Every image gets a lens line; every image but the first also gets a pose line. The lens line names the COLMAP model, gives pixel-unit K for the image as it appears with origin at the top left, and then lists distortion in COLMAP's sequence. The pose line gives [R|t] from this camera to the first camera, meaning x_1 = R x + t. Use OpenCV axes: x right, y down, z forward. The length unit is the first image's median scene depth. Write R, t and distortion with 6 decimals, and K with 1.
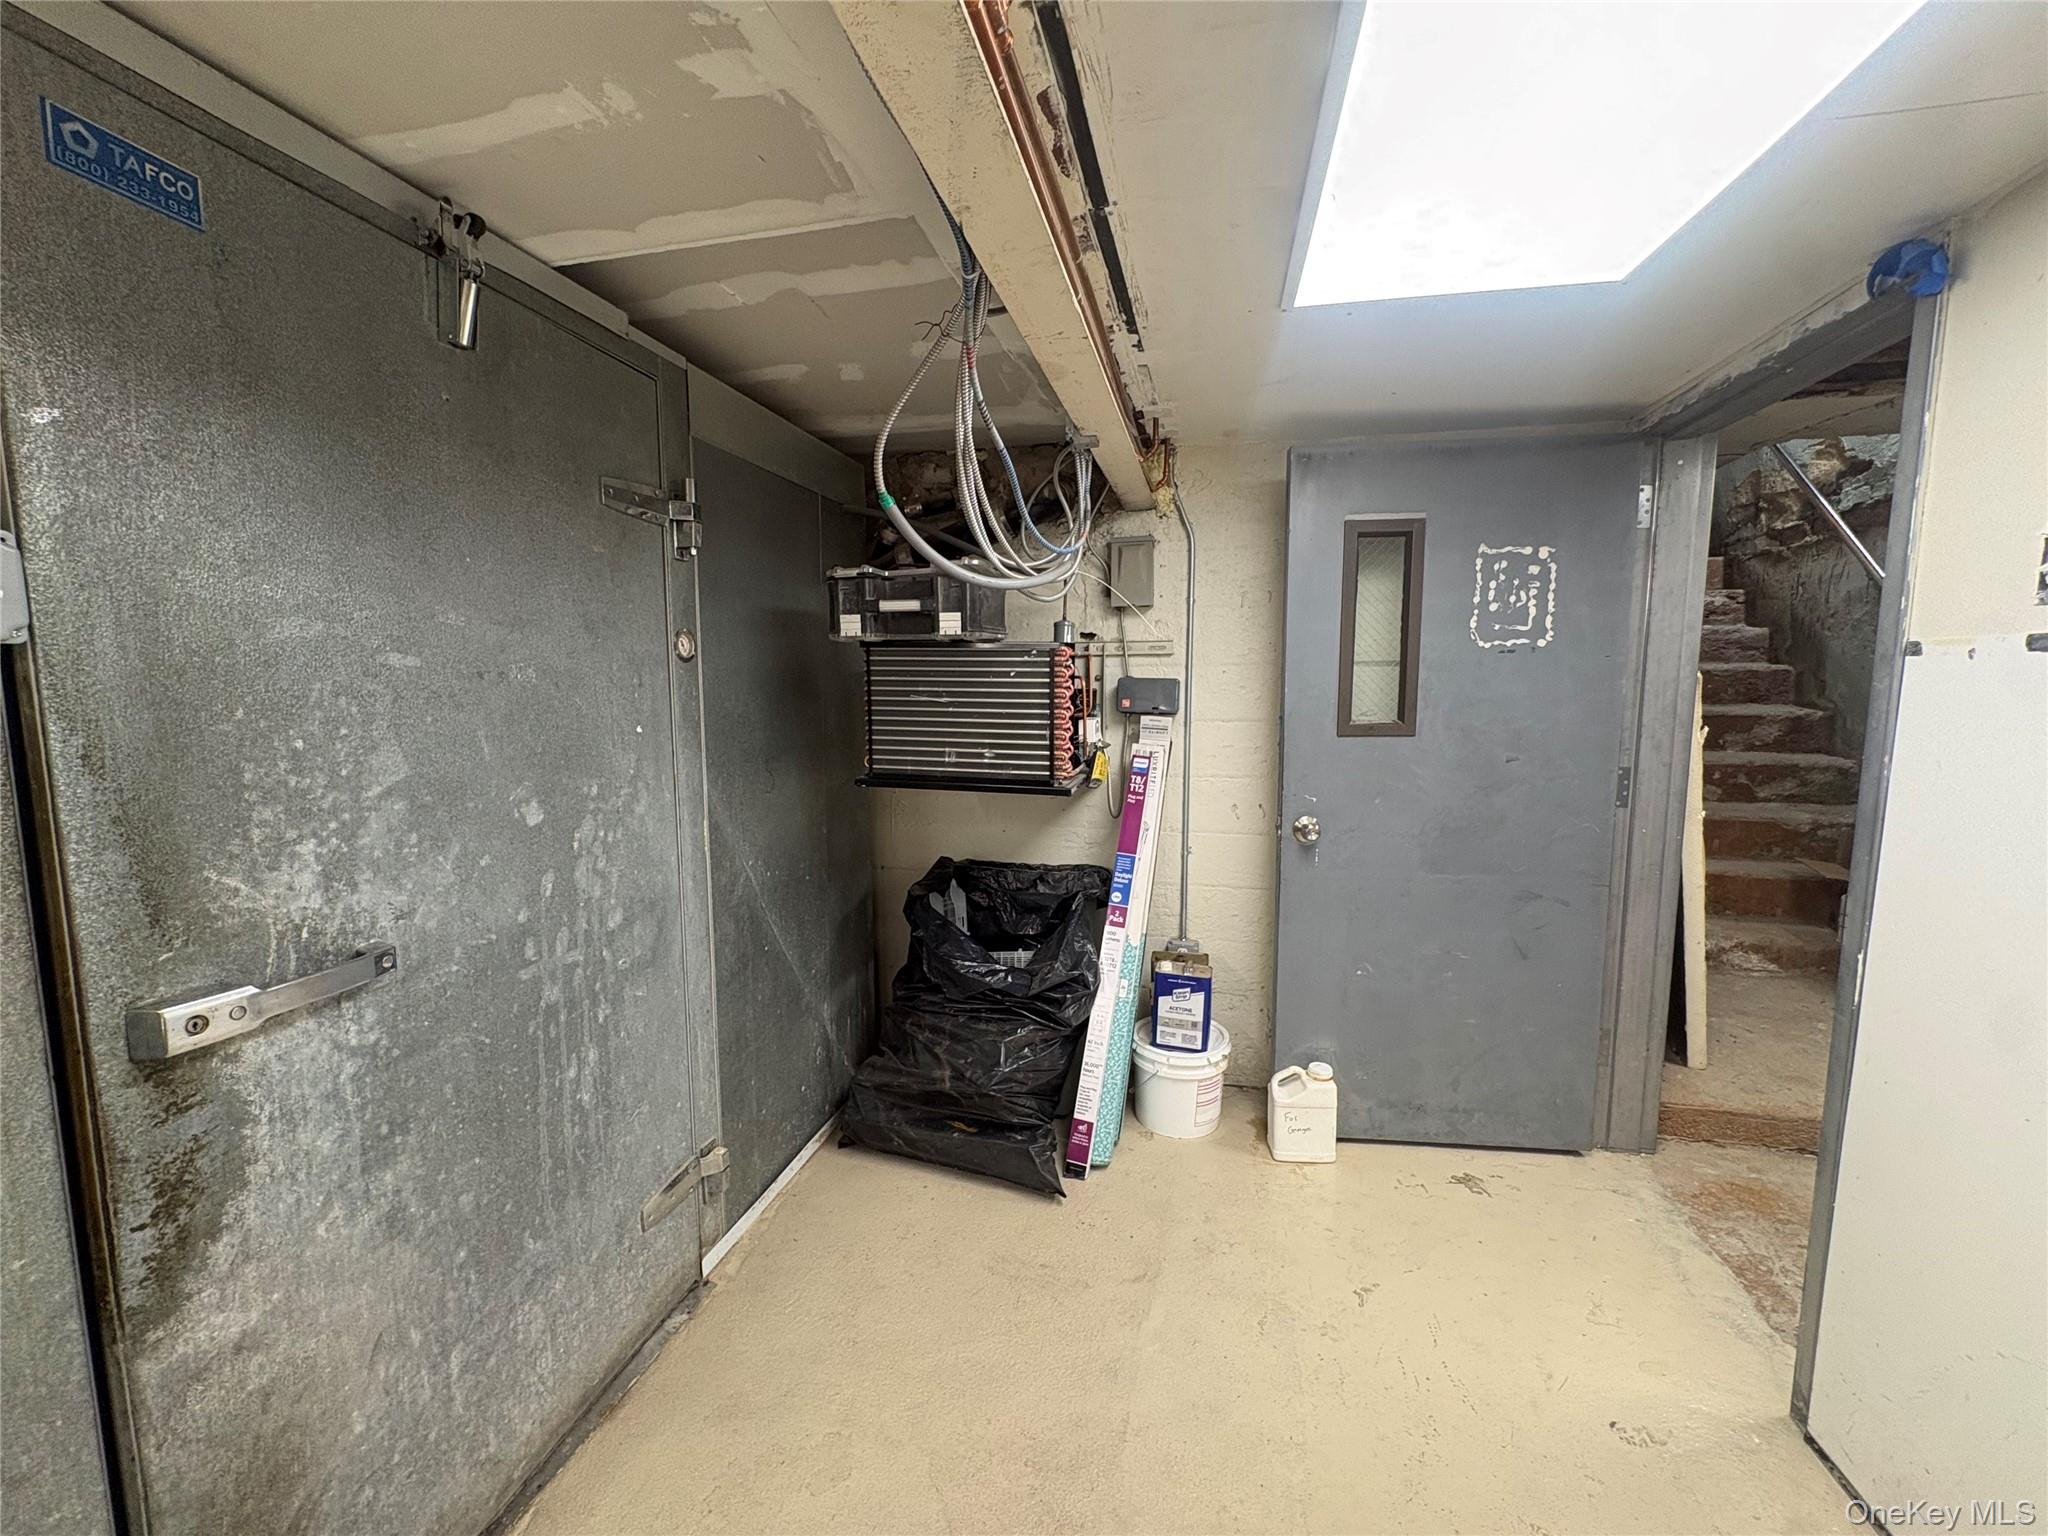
lens RADIAL K [[815.9, 0, 1022.4], [0, 815.9, 765.2], [0, 0, 1]] dist [-0.000669, 0.000150]
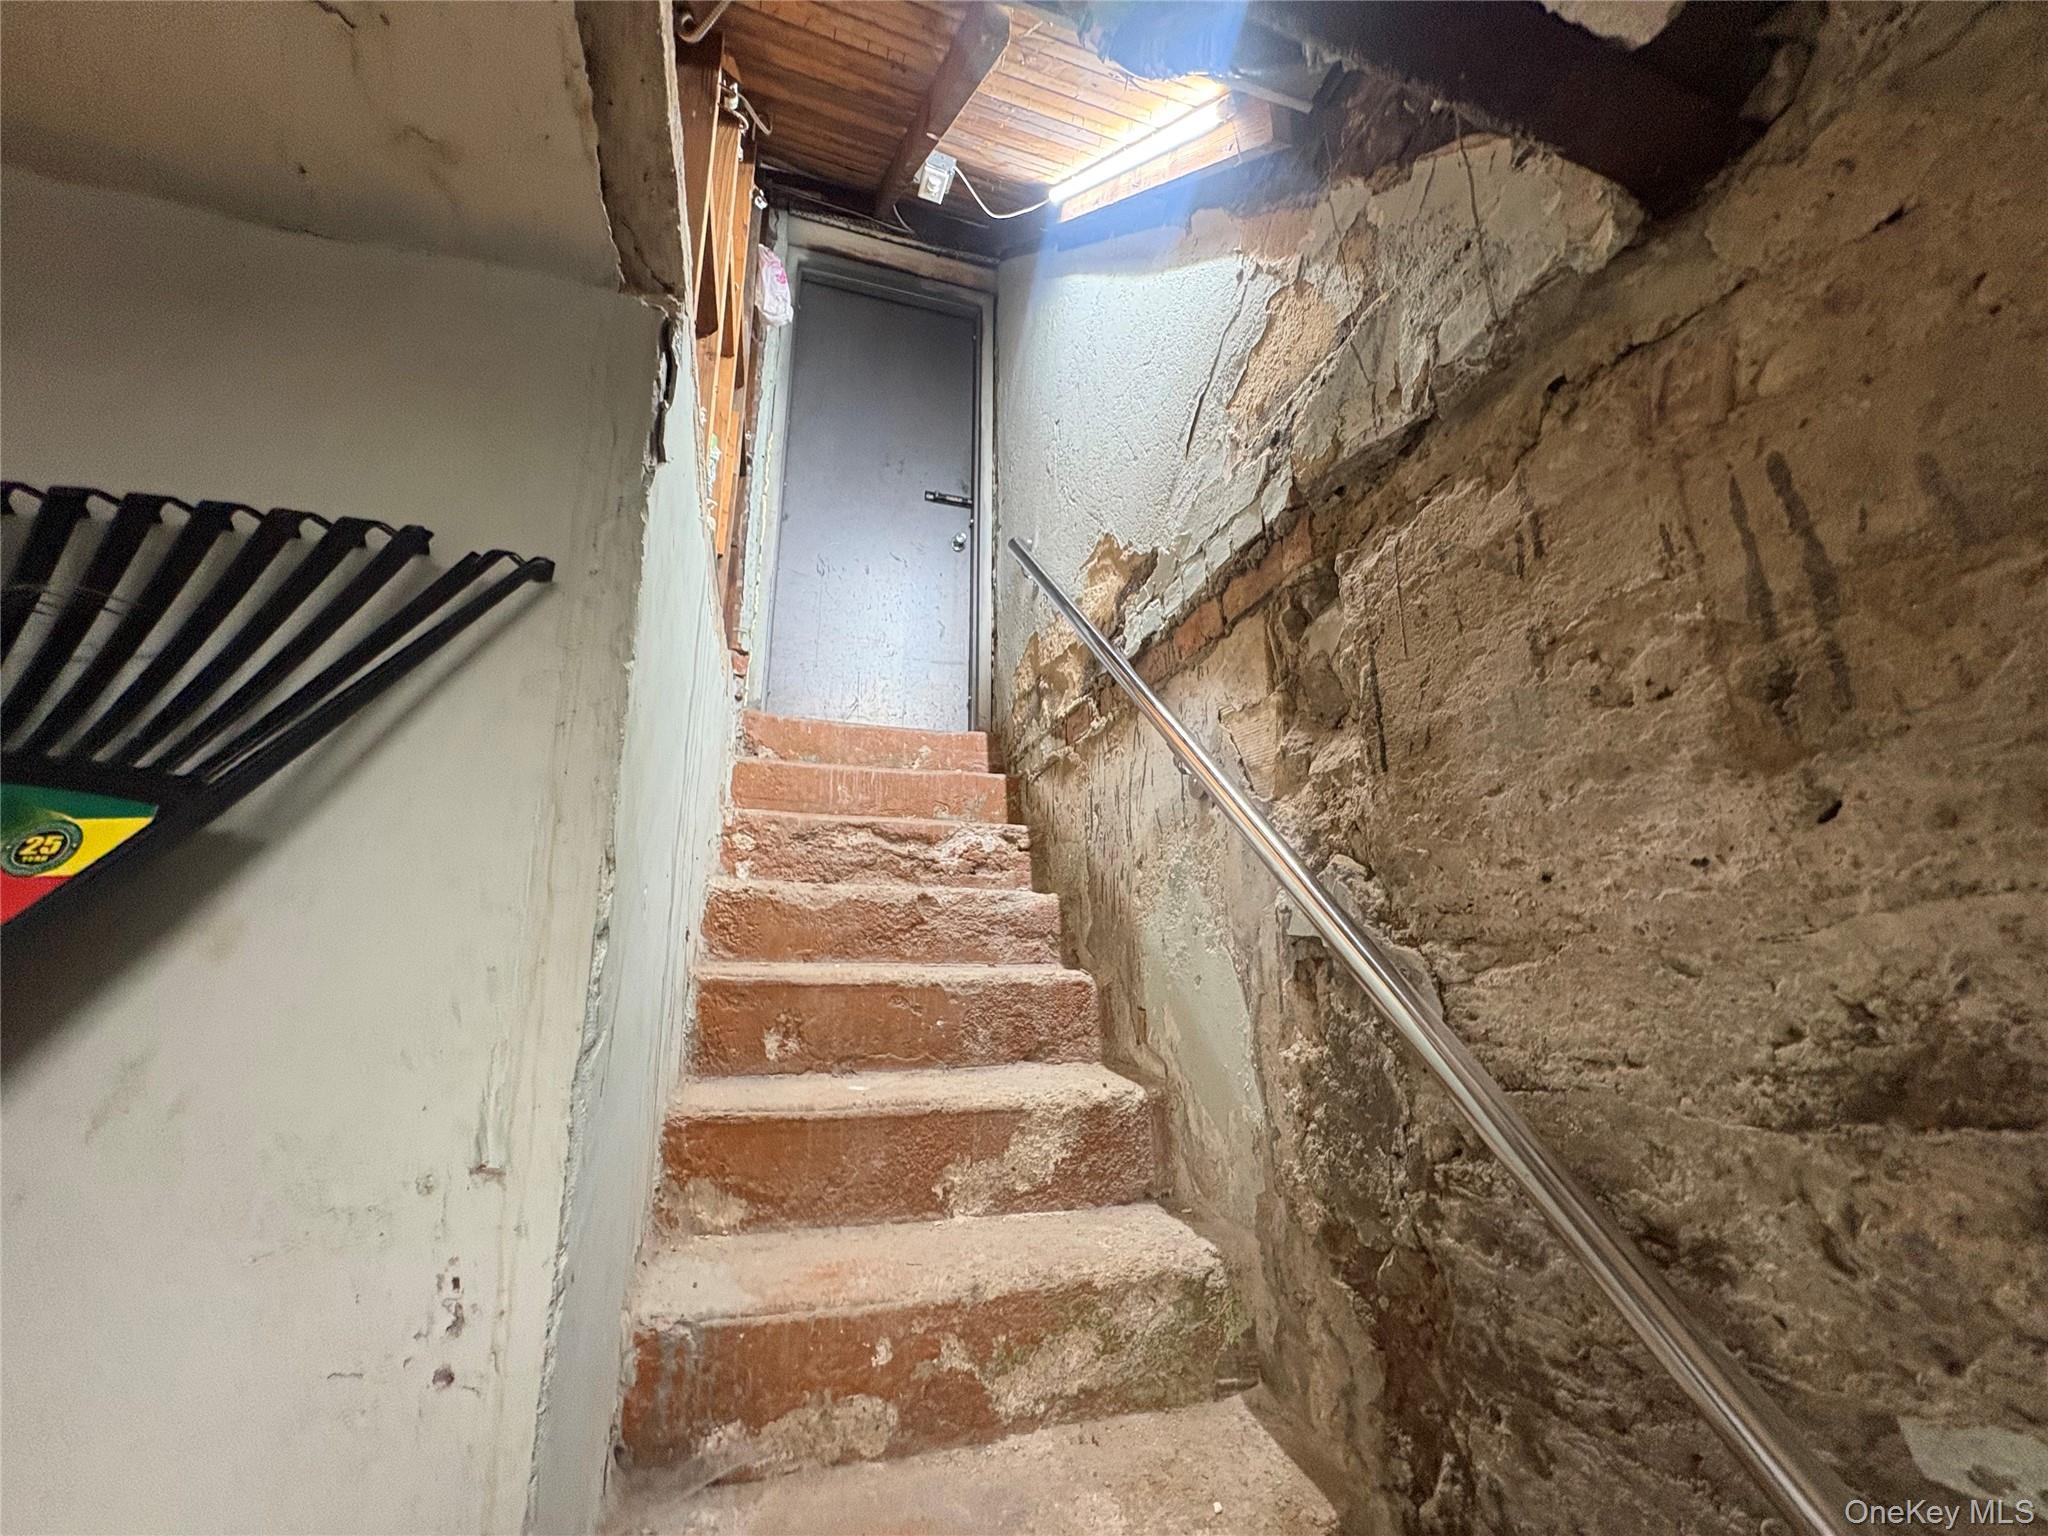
lens RADIAL K [[815.9, 0, 1022.4], [0, 815.9, 765.2], [0, 0, 1]] dist [-0.000669, 0.000150]
pose [[0.849653, 0.131773, 0.510614, 0.789278], [0.059679, 0.938029, -0.341379, -0.091982], [-0.523955, 0.320527, 0.789135, 0.741717]]
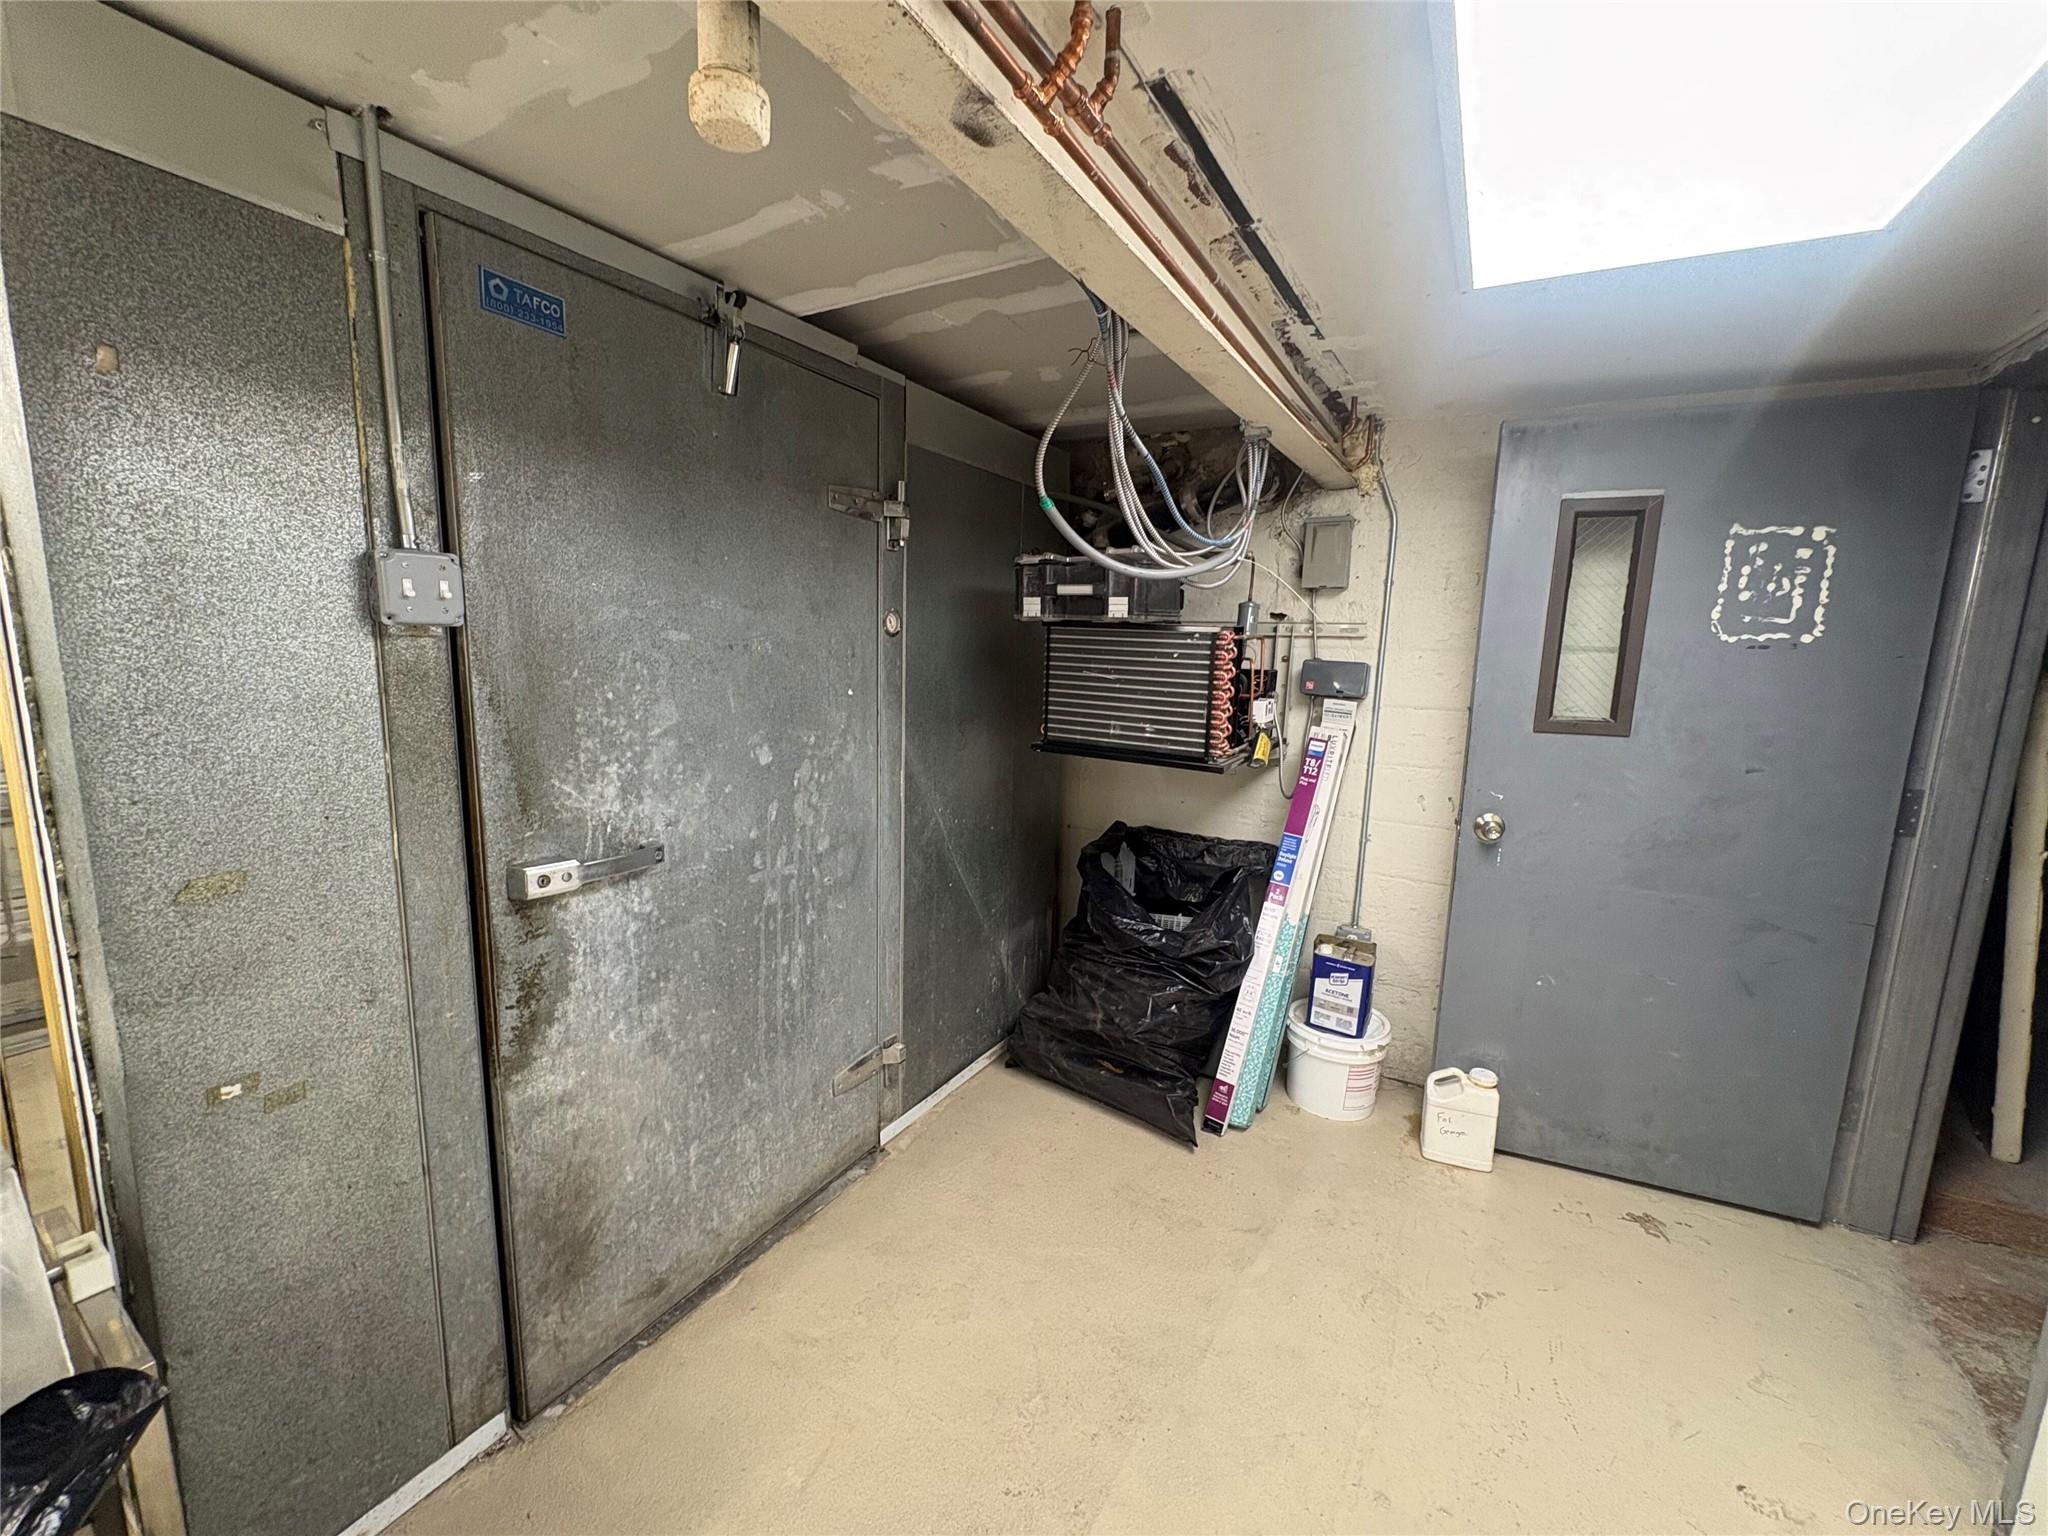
lens RADIAL K [[815.9, 0, 1022.4], [0, 815.9, 765.2], [0, 0, 1]] dist [-0.000669, 0.000150]
pose [[0.956015, 0.072889, -0.284118, 0.122304], [-0.060744, 0.996832, 0.051337, -0.012659], [0.286960, -0.031820, 0.957414, -0.090502]]
